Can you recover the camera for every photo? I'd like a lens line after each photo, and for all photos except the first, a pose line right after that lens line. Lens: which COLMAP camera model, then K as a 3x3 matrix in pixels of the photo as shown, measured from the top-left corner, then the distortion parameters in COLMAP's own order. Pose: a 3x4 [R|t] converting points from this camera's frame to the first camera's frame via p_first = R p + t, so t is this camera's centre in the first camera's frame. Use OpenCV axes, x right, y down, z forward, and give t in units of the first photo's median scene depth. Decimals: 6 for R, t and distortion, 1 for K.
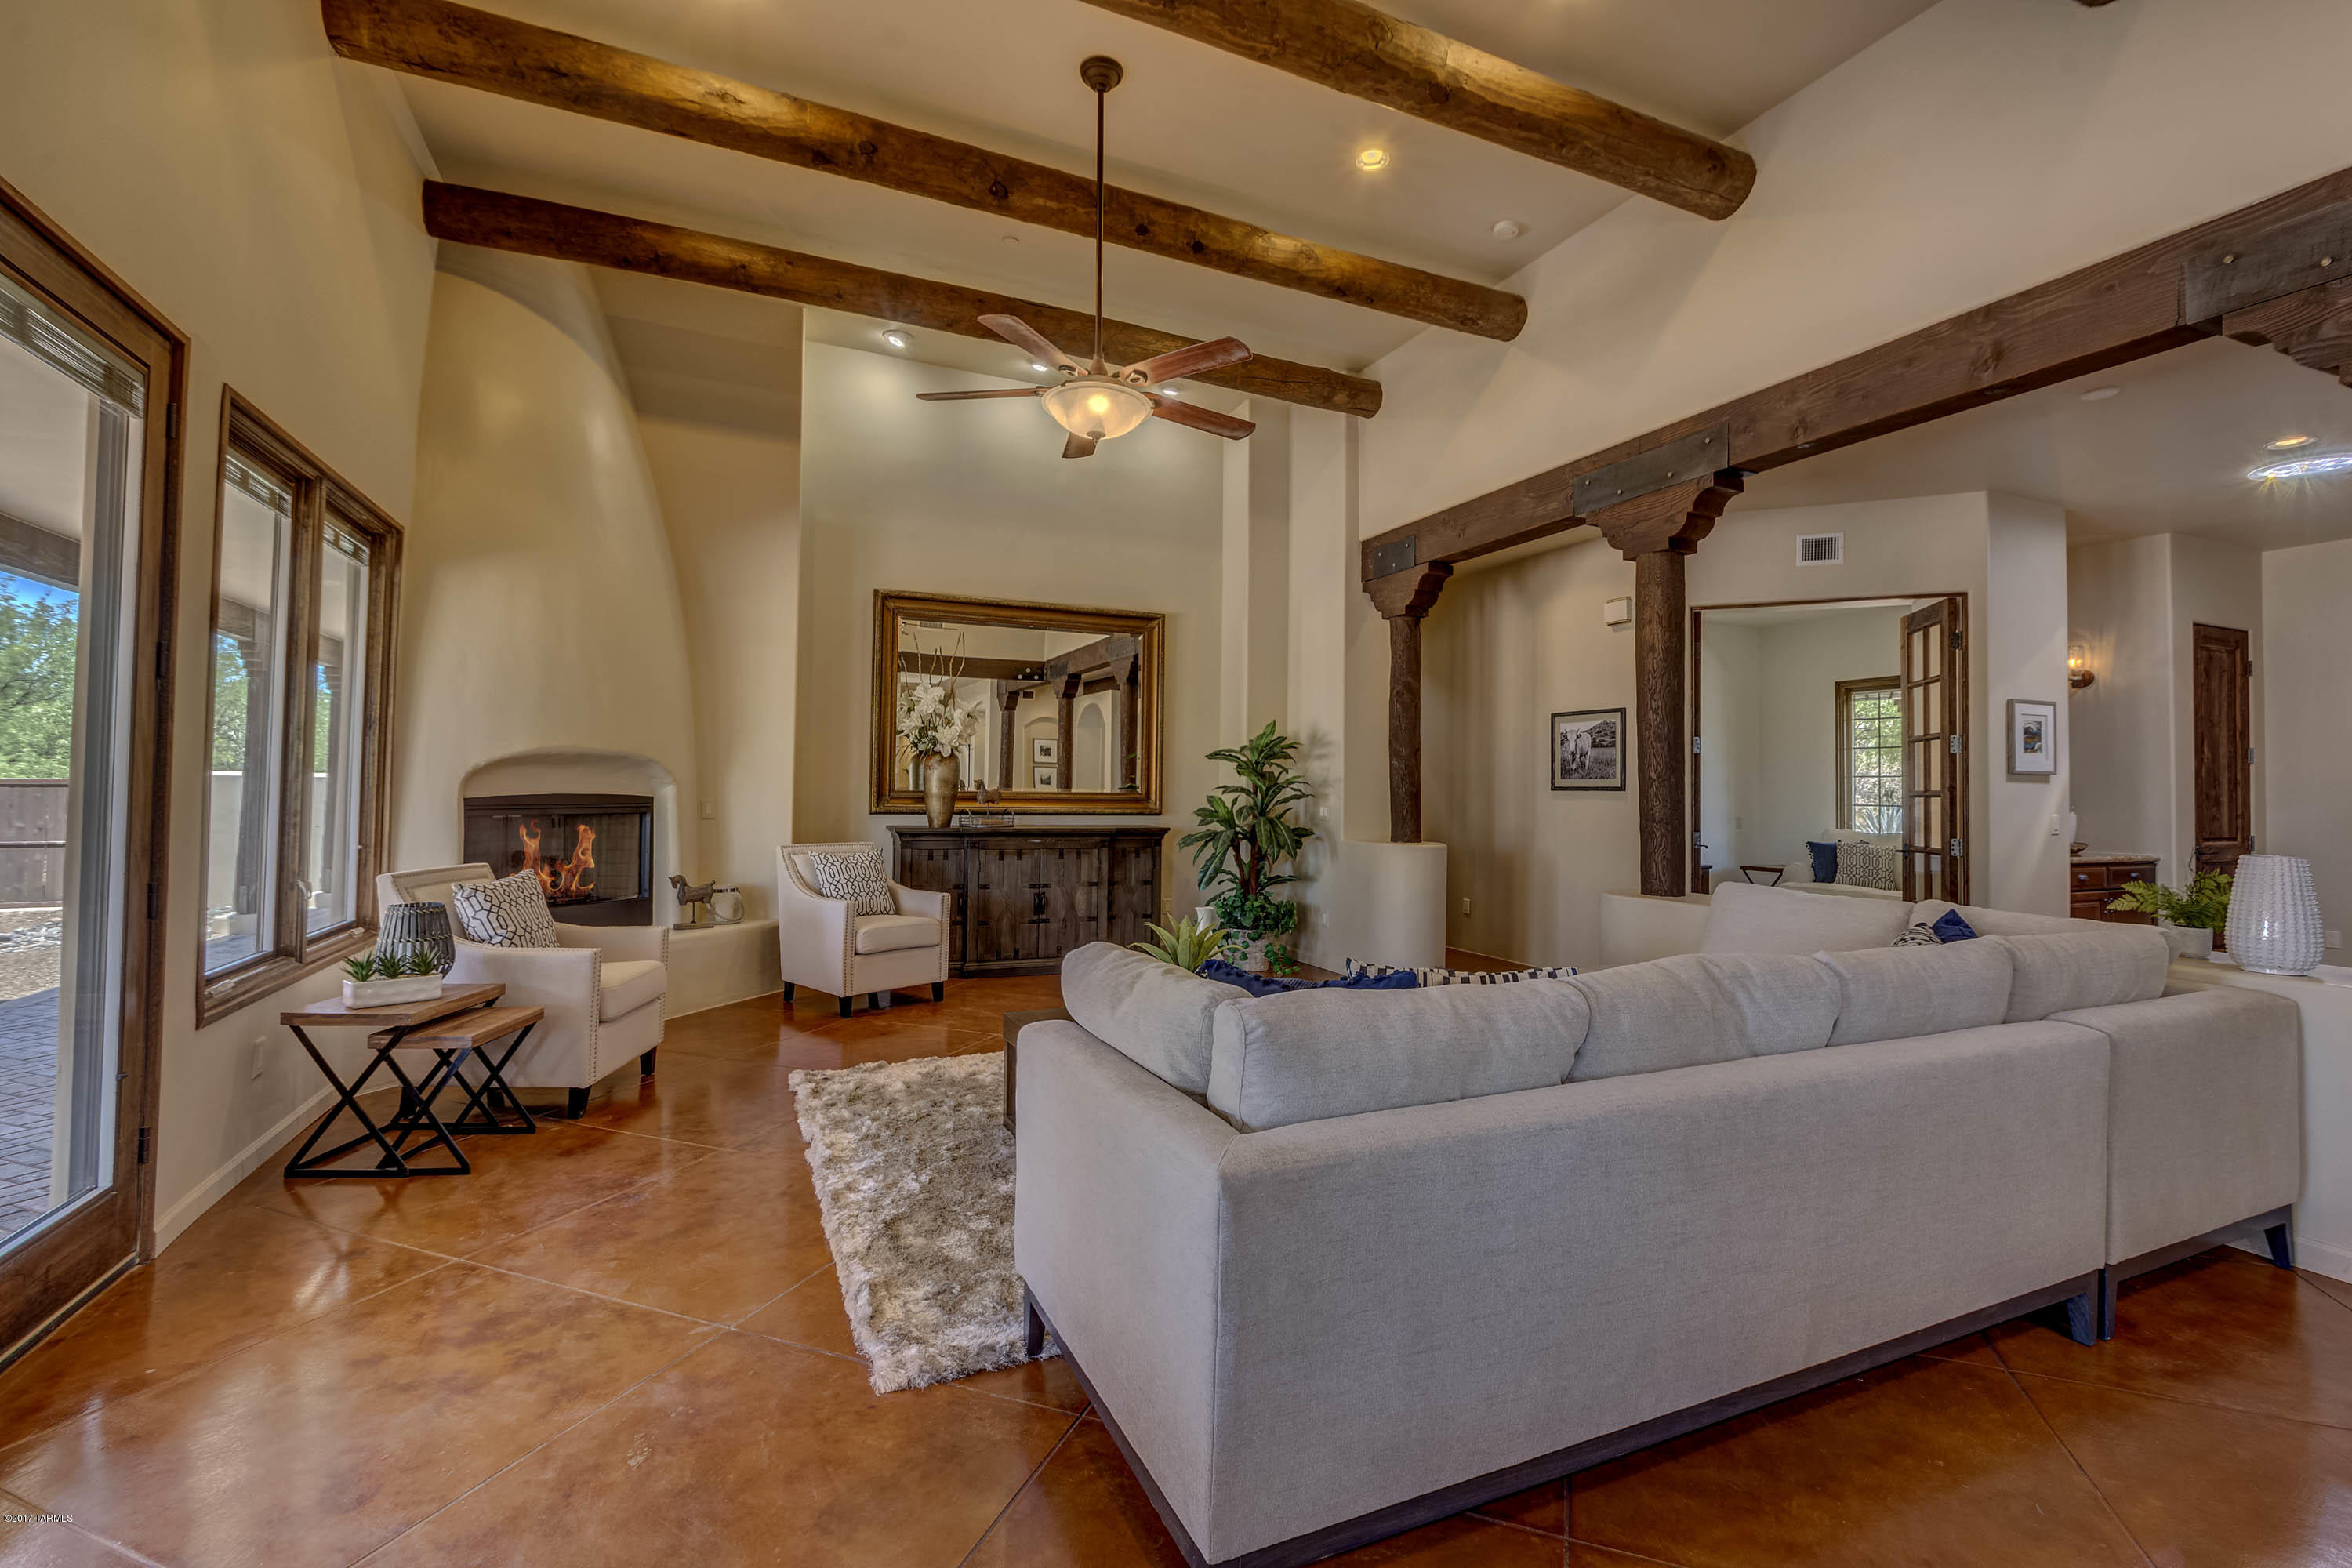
lens RADIAL K [[1032.9, 0, 1185.1], [0, 1032.9, 762.0], [0, 0, 1]] dist [0.004772, -0.005433]
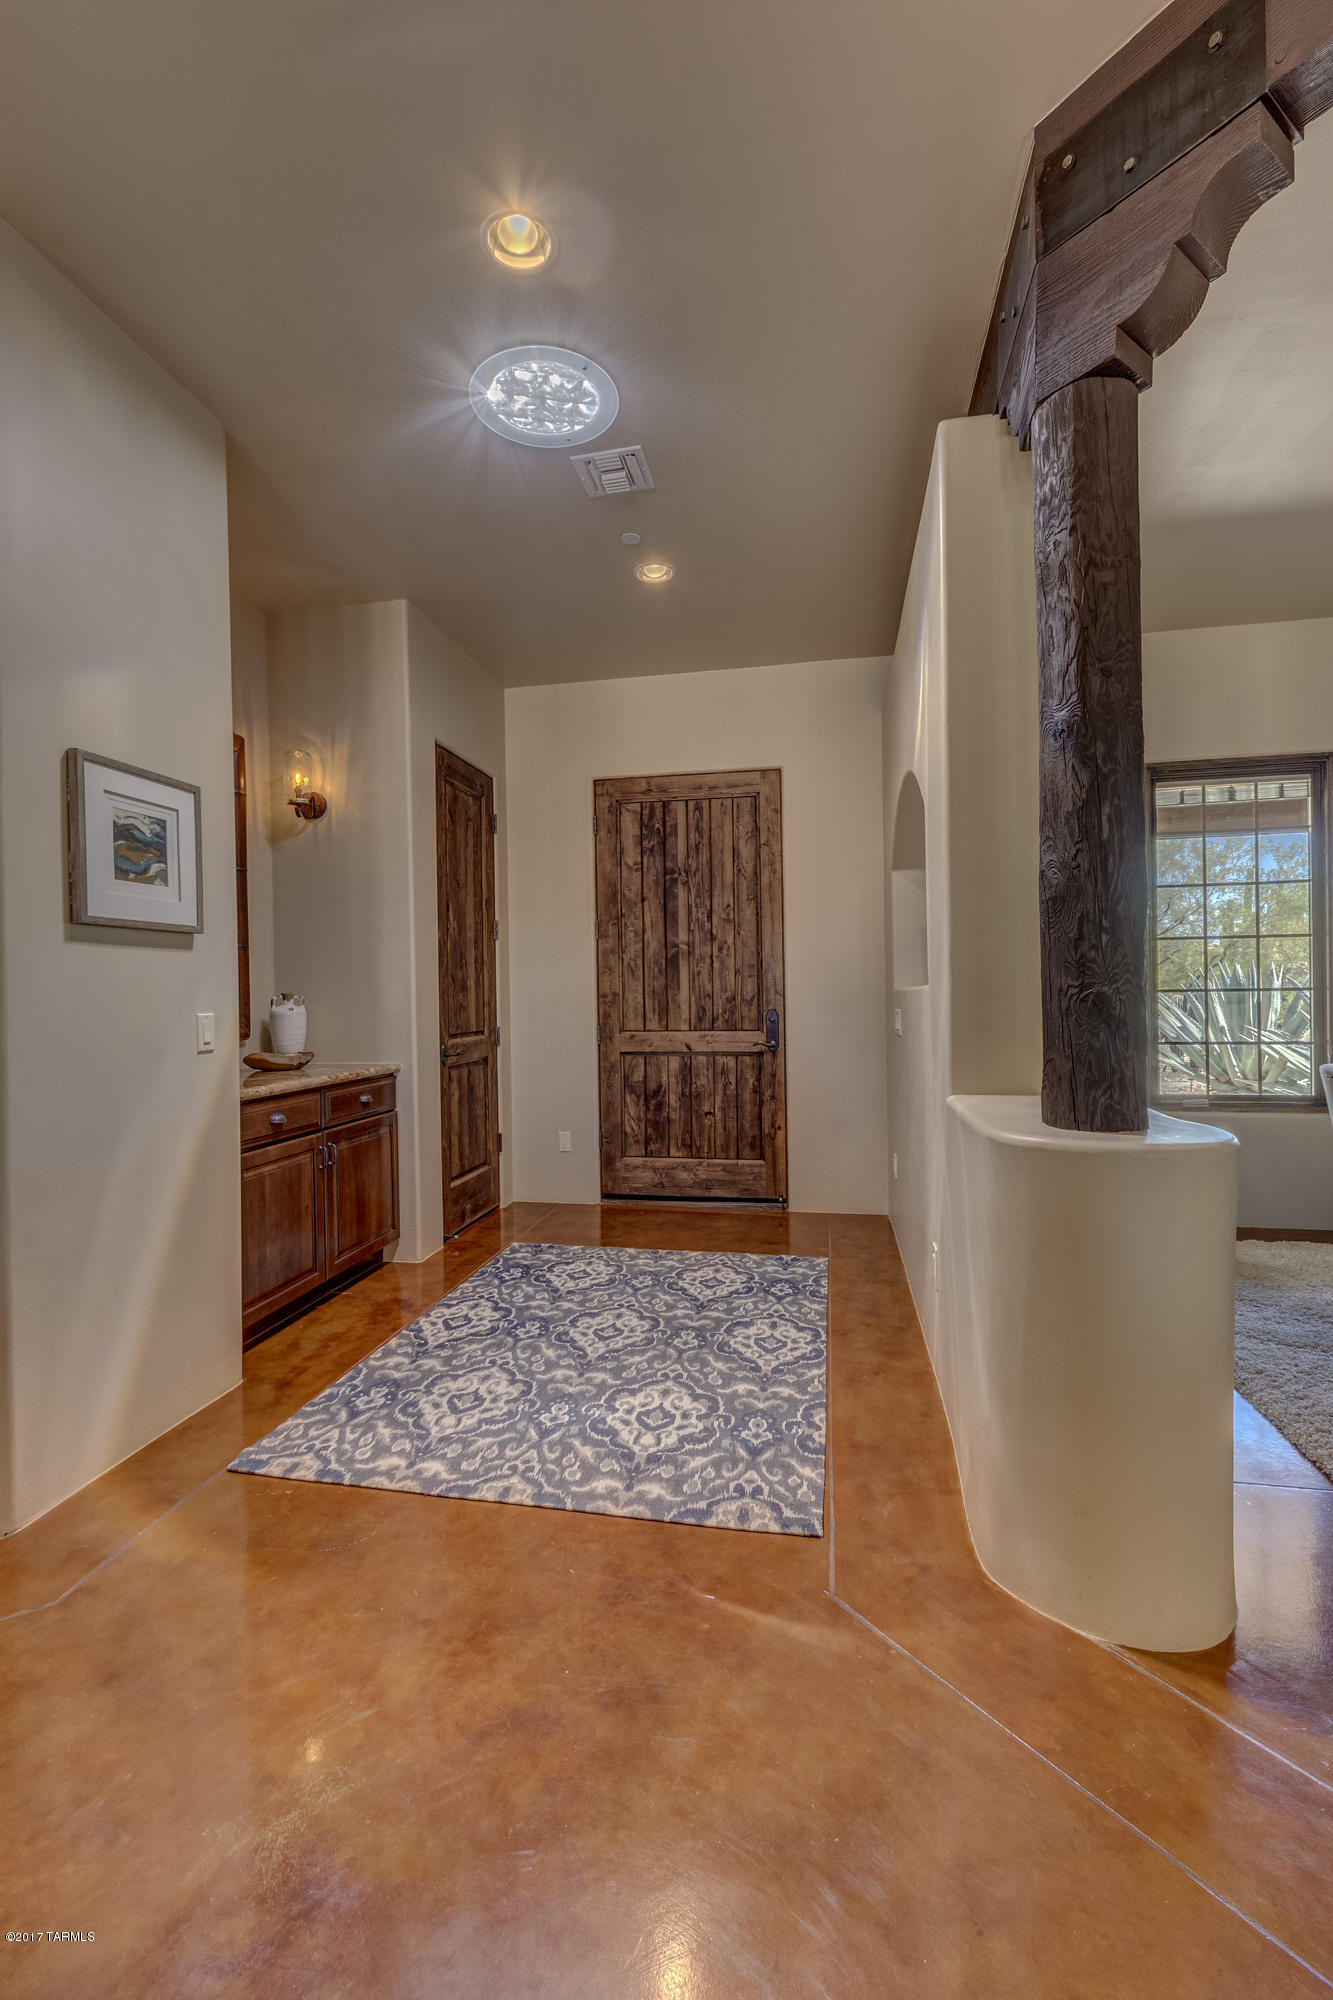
lens RADIAL K [[878.3, 0, 650.6], [0, 878.3, 1000.3], [0, 0, 1]] dist [0.004772, -0.005433]
pose [[0.579591, -0.029924, 0.814358, 0.553191], [0.002387, 0.999384, 0.035023, 0.027281], [-0.814904, -0.018355, 0.579306, 0.512086]]
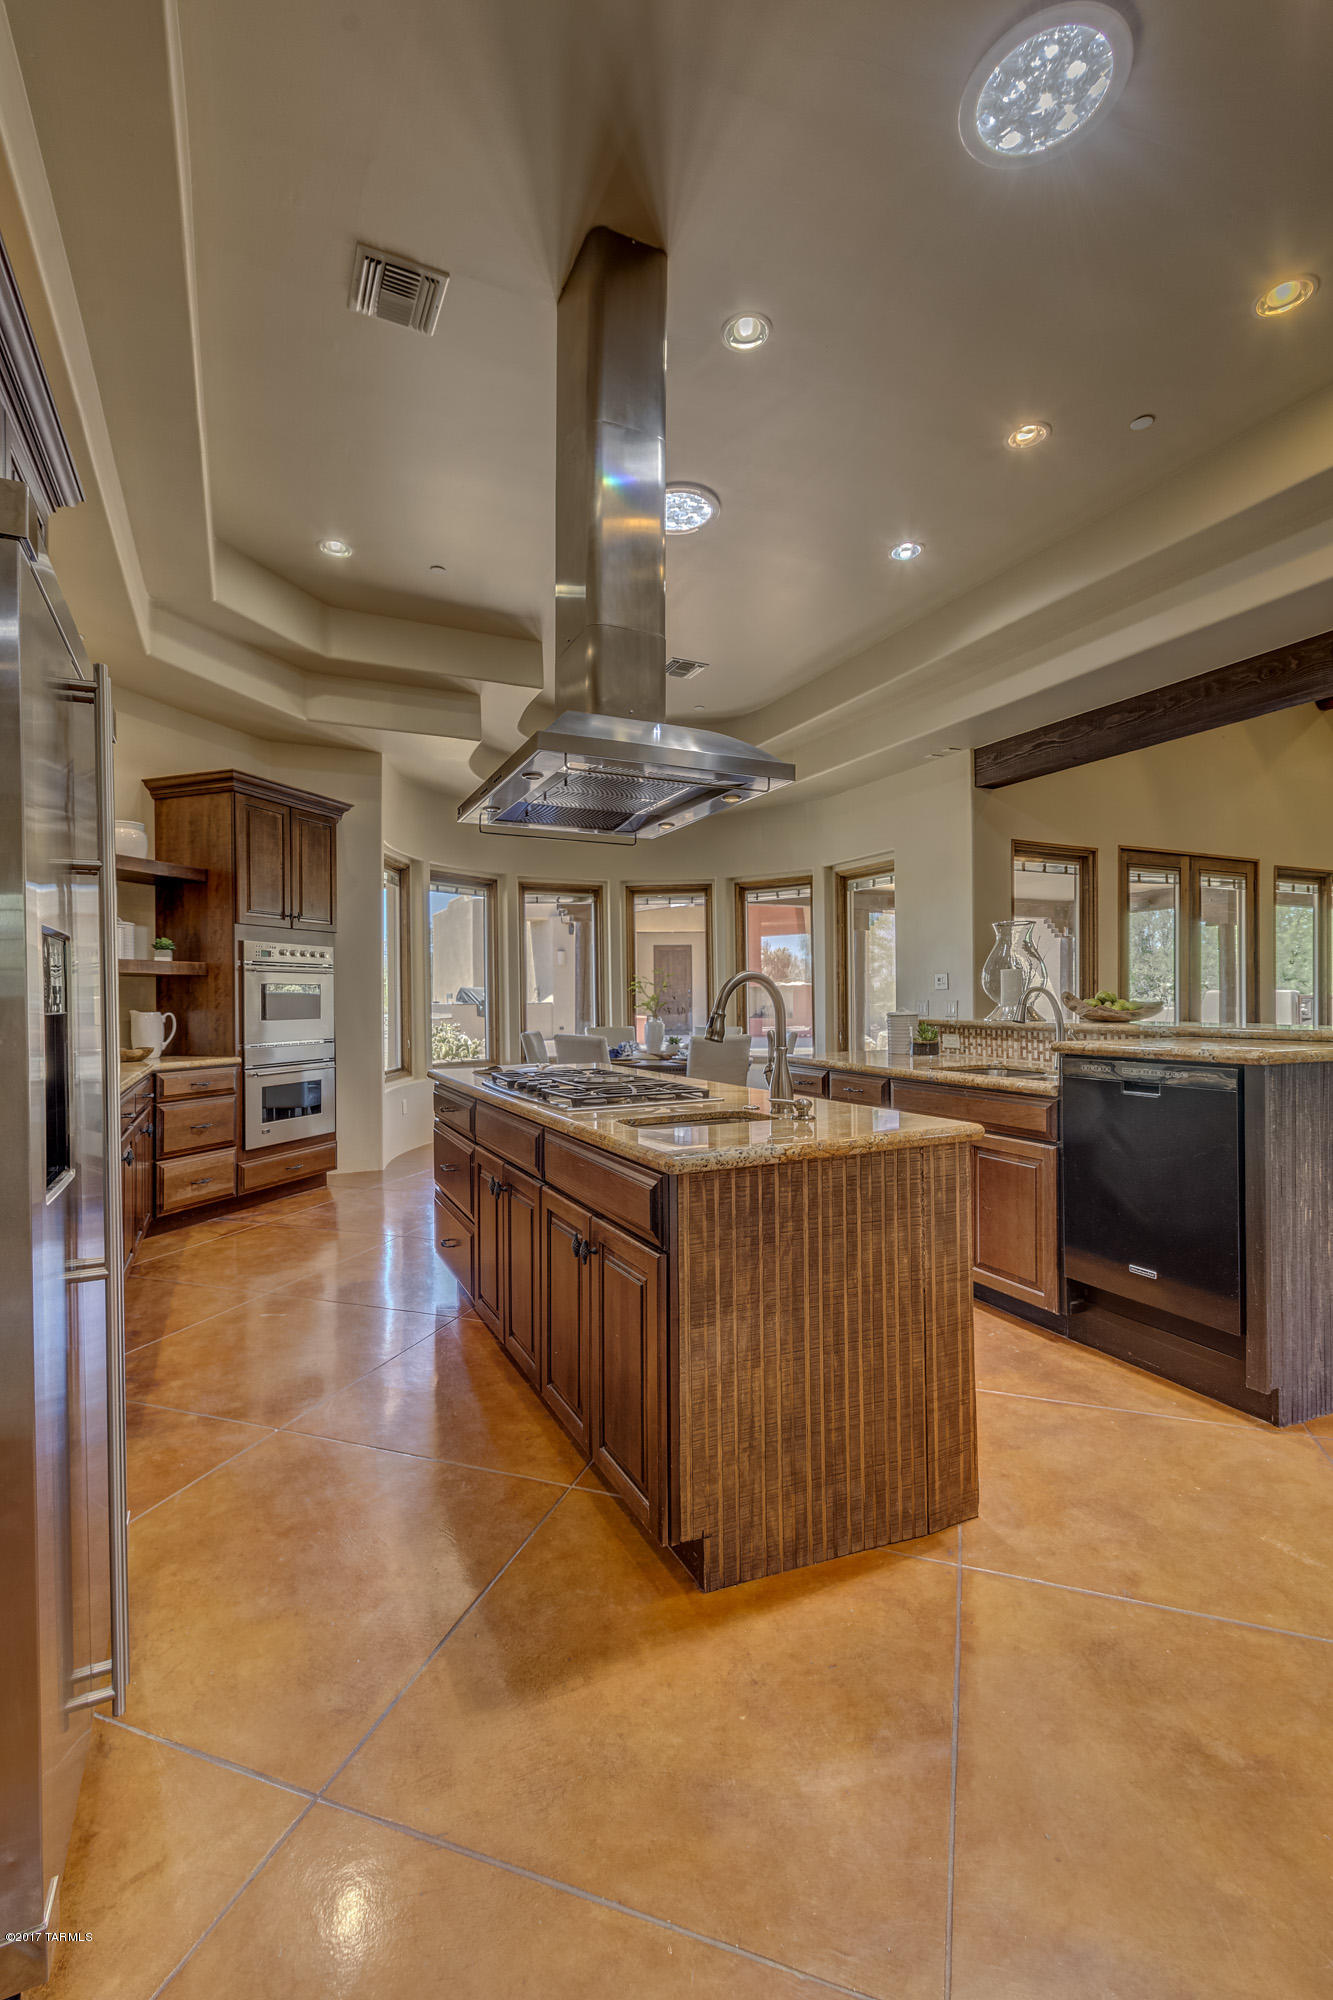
lens RADIAL K [[878.3, 0, 654.7], [0, 878.3, 993.3], [0, 0, 1]] dist [0.004772, -0.005433]
pose [[0.008273, -0.020435, -0.999757, 0.724068], [0.035943, 0.999151, -0.020125, 0.002859], [0.999320, -0.035768, 0.009001, -0.387737]]
